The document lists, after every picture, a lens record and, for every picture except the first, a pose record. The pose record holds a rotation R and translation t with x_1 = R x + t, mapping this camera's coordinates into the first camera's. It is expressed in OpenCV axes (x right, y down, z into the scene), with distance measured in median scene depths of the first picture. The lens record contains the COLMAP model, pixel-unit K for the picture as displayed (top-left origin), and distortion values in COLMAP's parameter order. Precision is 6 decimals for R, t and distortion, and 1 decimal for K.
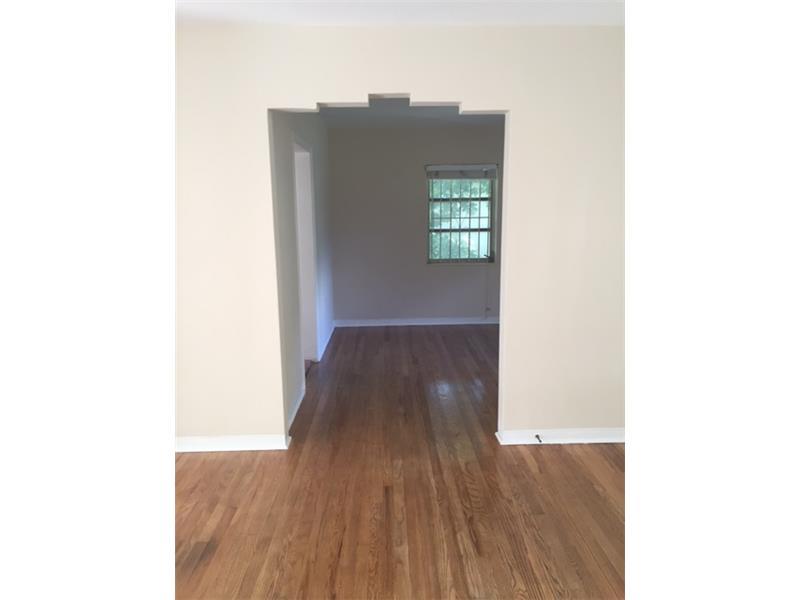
lens RADIAL K [[516.9, 0, 401.5], [0, 516.9, 299.7], [0, 0, 1]] dist [0.083548, -0.110608]
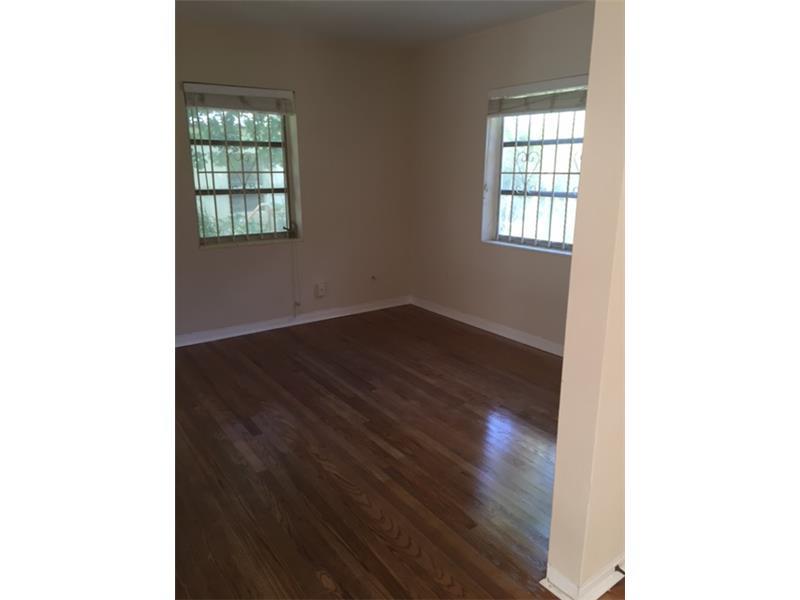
lens RADIAL K [[516.9, 0, 401.5], [0, 516.9, 299.7], [0, 0, 1]] dist [0.083548, -0.110608]
pose [[0.827585, -0.129973, 0.546086, -0.102150], [0.085393, 0.990653, 0.106371, -0.051831], [-0.554807, -0.041399, 0.830948, 0.338377]]
